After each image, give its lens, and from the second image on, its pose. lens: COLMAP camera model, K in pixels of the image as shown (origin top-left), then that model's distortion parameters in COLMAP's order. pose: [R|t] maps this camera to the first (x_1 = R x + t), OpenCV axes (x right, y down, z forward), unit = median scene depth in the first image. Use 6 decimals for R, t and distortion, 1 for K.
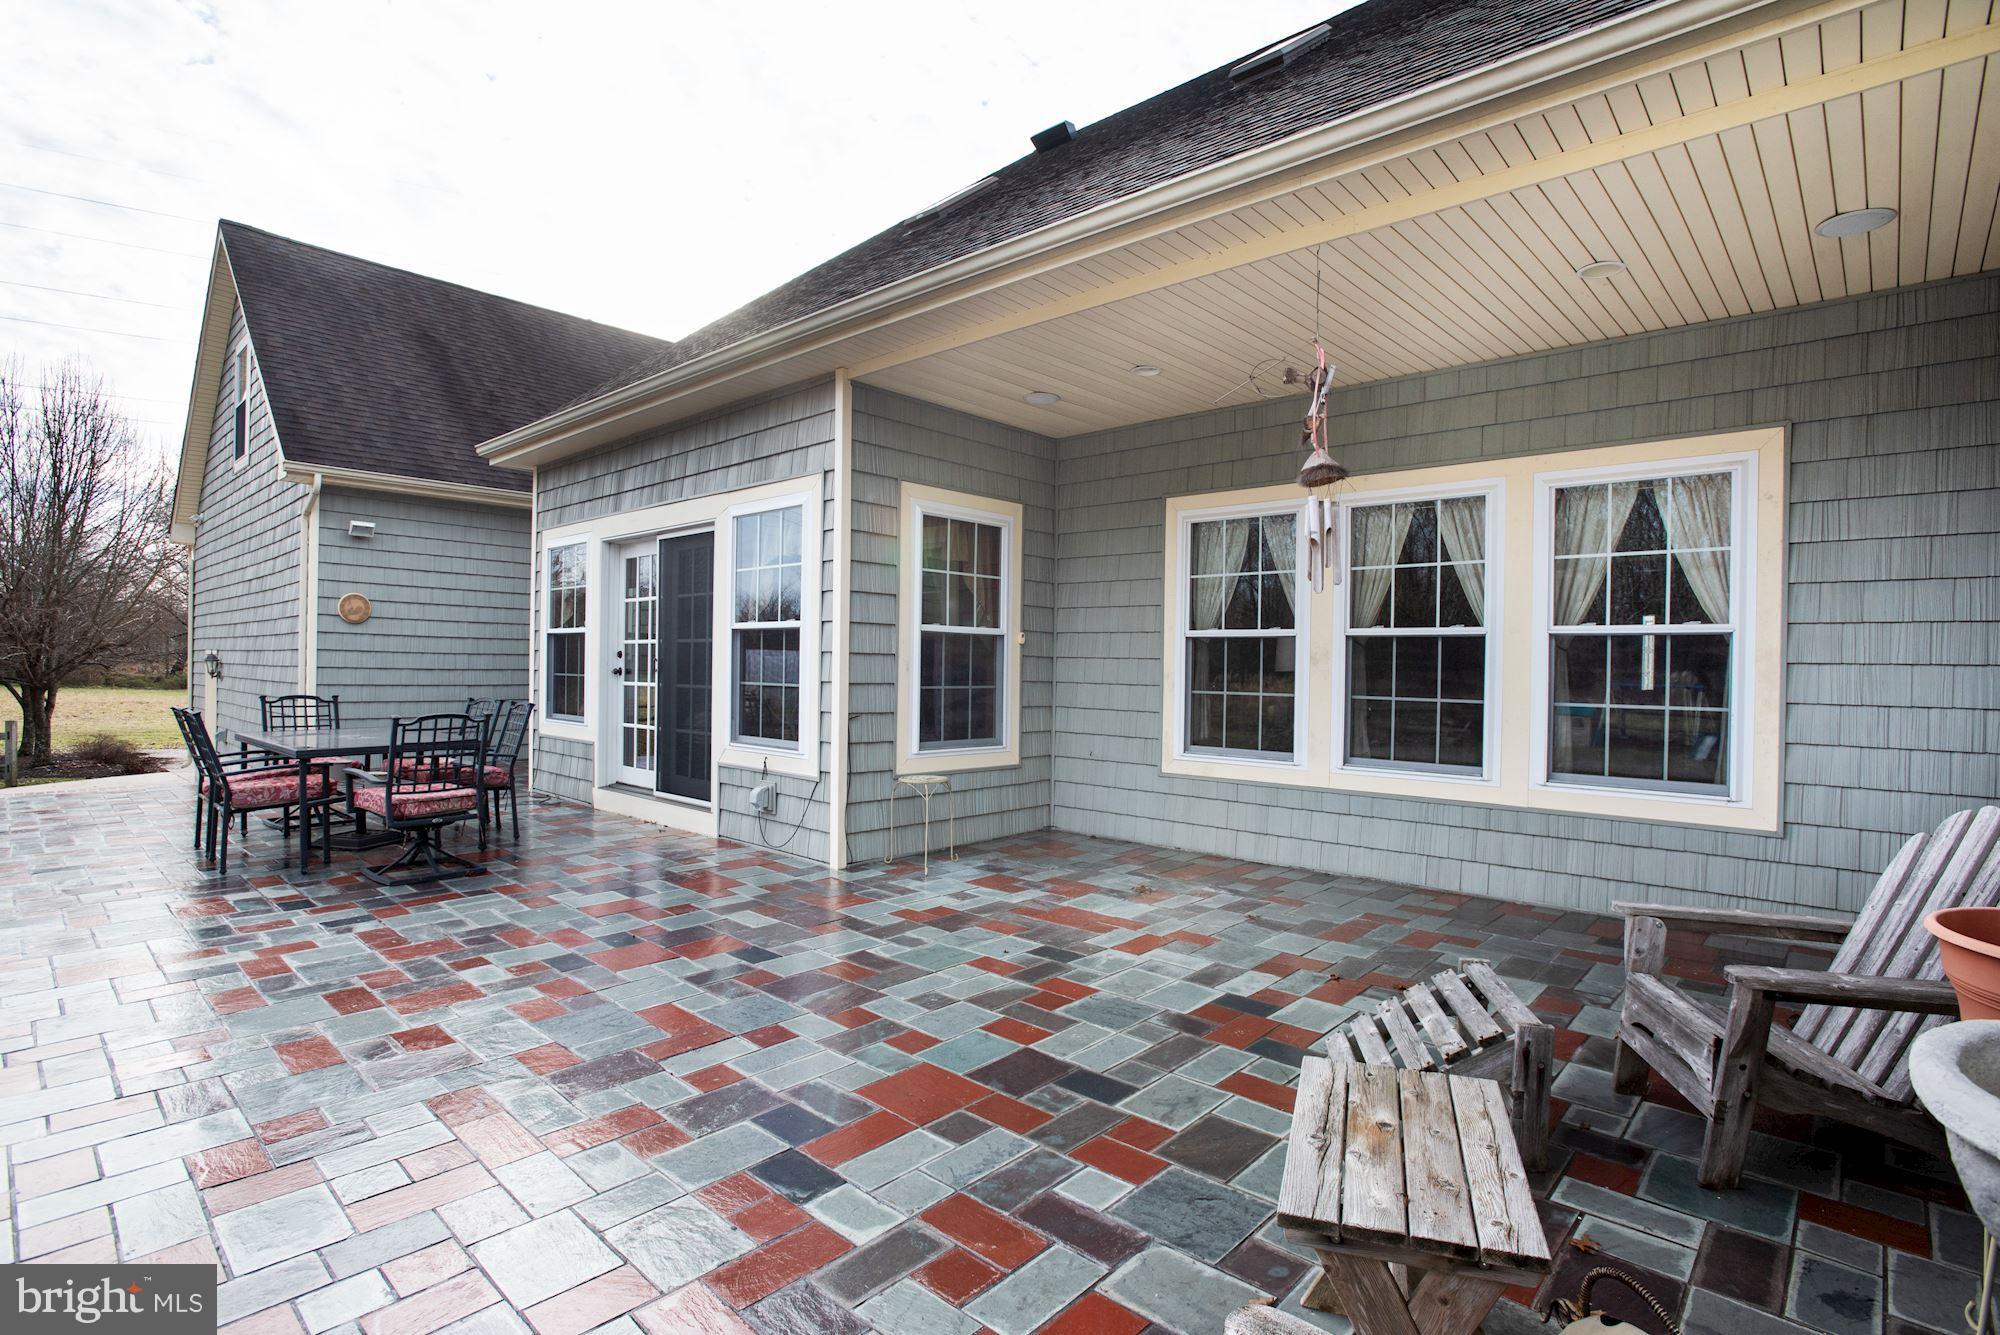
lens RADIAL K [[986.9, 0, 1000.0], [0, 986.9, 667.5], [0, 0, 1]] dist [-0.055476, 0.022776]
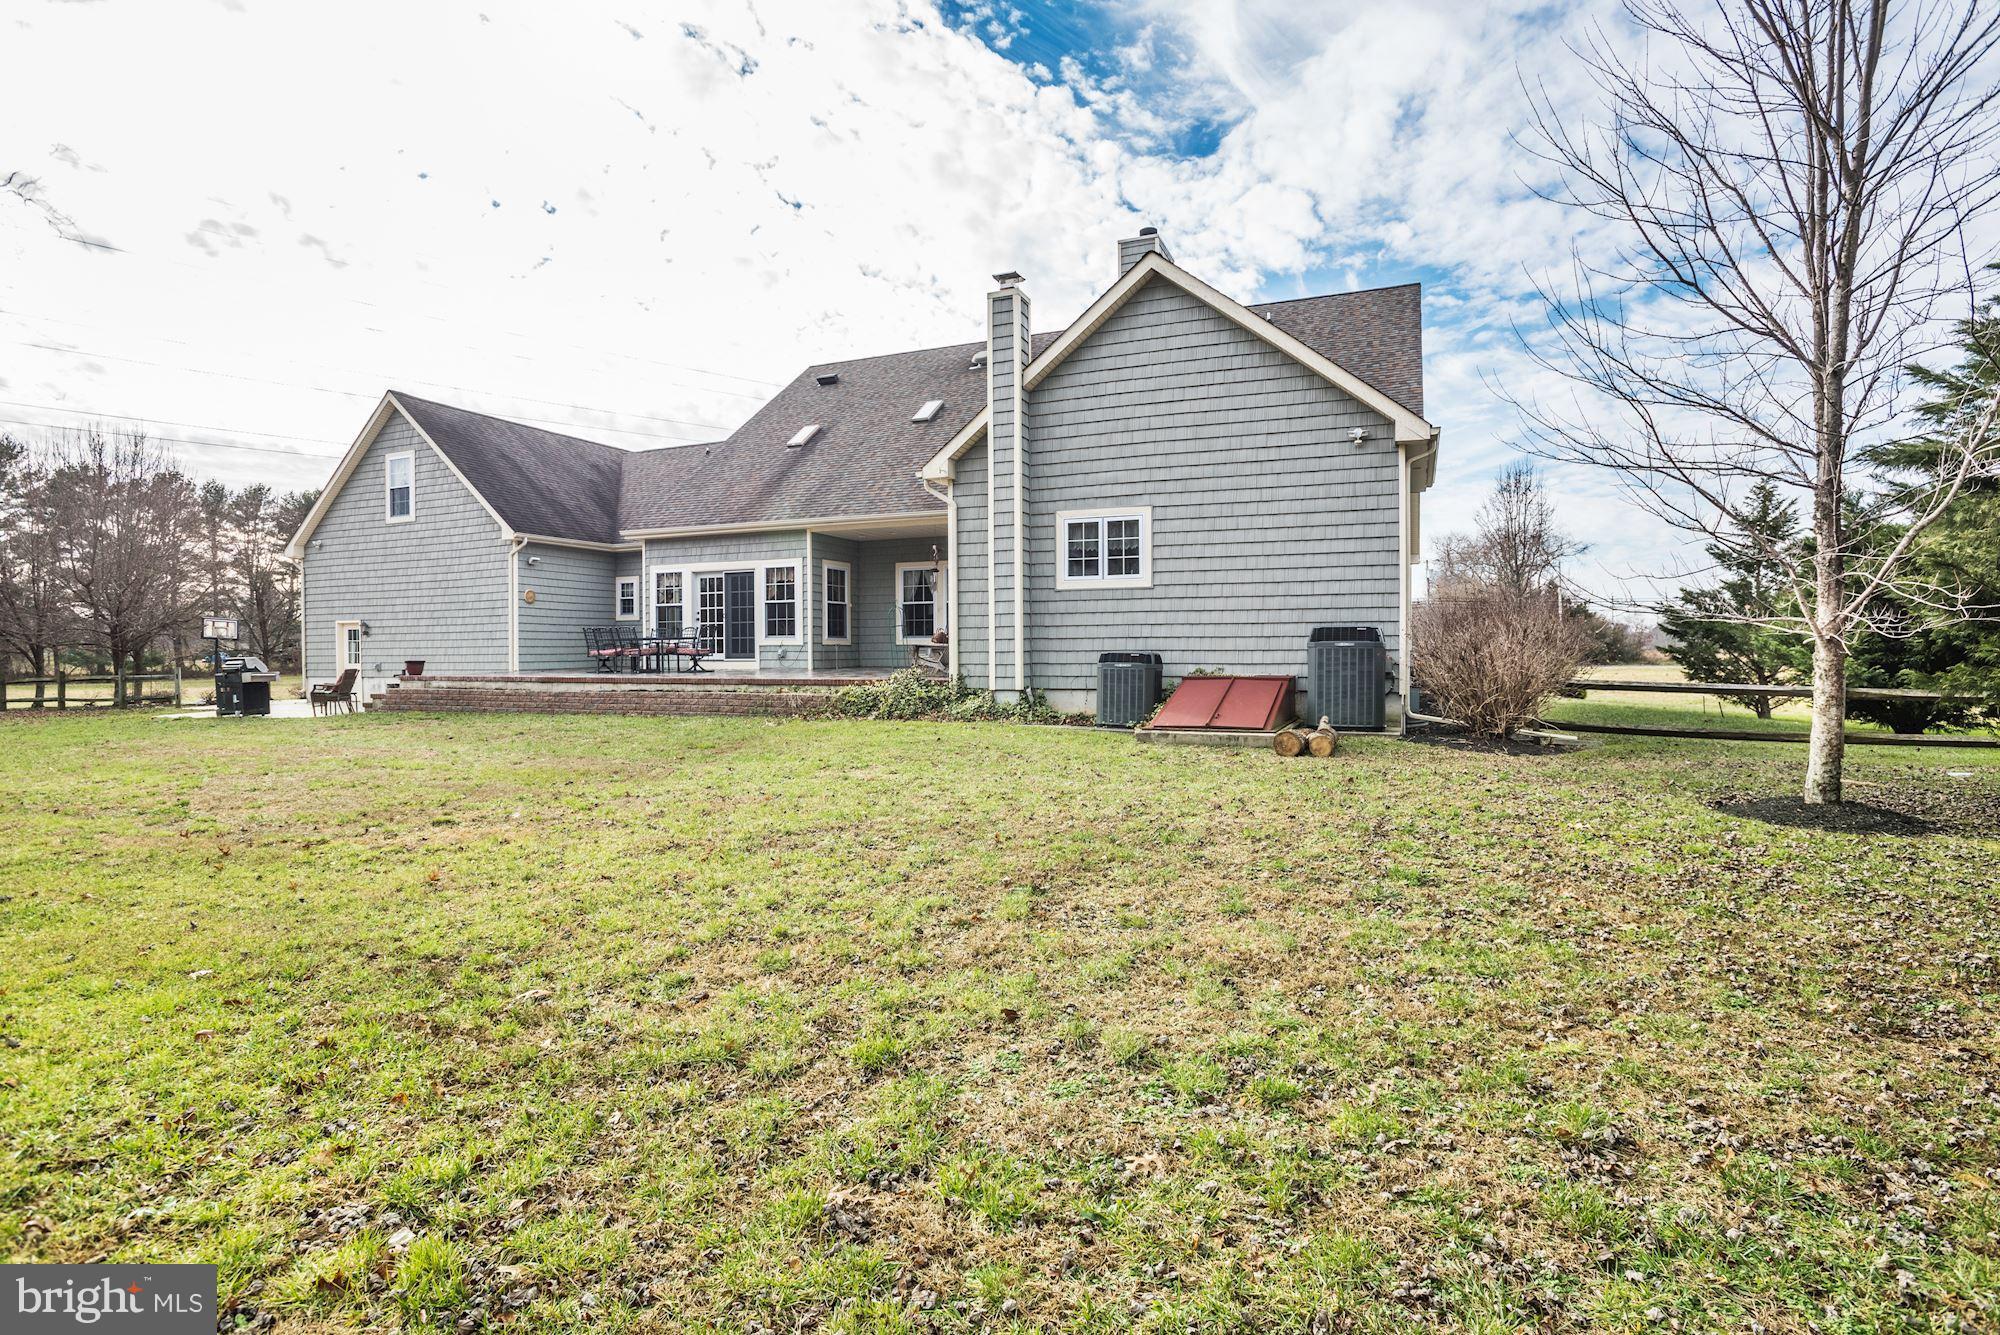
lens RADIAL K [[986.9, 0, 1000.0], [0, 986.9, 667.5], [0, 0, 1]] dist [-0.055476, 0.022776]
pose [[0.931090, -0.026135, 0.363851, -0.751315], [0.022243, 0.999642, 0.014884, 0.145320], [-0.364110, -0.005765, 0.931338, -2.323070]]
